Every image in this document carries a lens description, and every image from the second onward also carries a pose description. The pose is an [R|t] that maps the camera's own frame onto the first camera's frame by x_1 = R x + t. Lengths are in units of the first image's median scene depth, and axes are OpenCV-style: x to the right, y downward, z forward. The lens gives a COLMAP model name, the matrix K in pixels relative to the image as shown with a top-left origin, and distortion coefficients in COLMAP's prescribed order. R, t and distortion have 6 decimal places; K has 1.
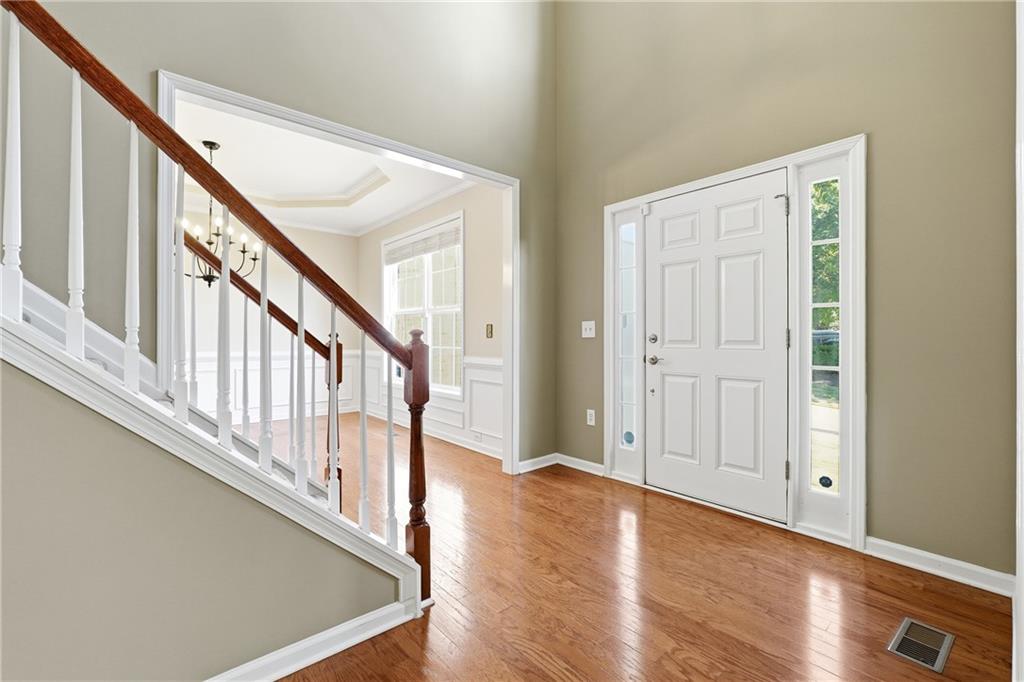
lens RADIAL K [[434.8, 0, 511.8], [0, 434.8, 345.0], [0, 0, 1]] dist [-0.011306, 0.001215]
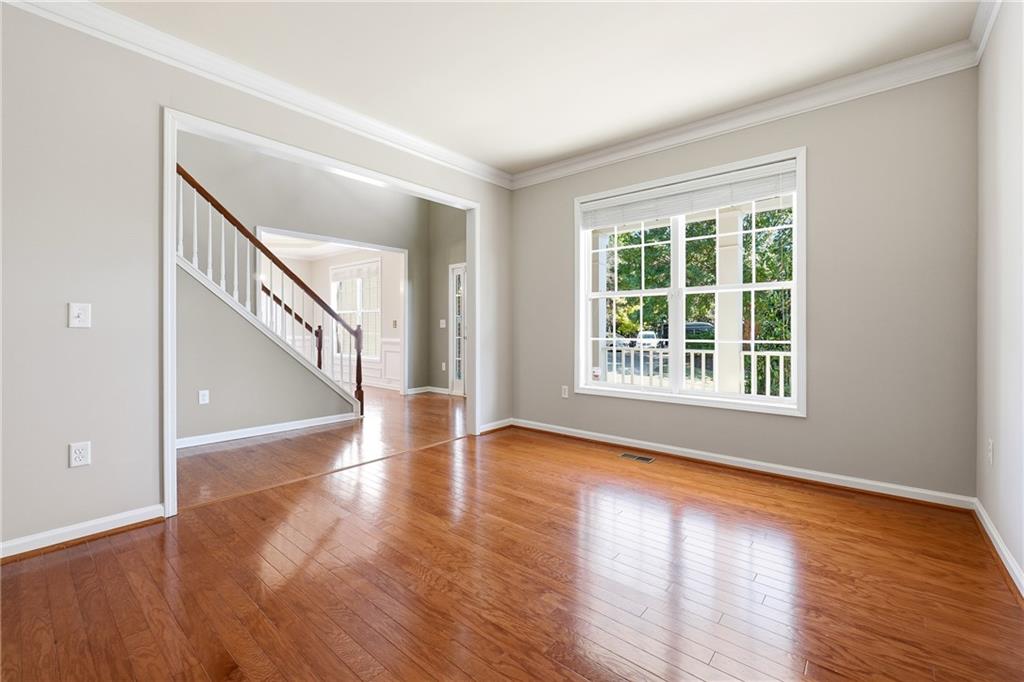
lens RADIAL K [[434.8, 0, 512.2], [0, 434.8, 337.2], [0, 0, 1]] dist [-0.011306, 0.001215]
pose [[0.988221, -0.000365, 0.153034, 0.194354], [-0.000184, 0.999994, 0.003573, 0.020940], [-0.153034, -0.003559, 0.988215, -1.112237]]
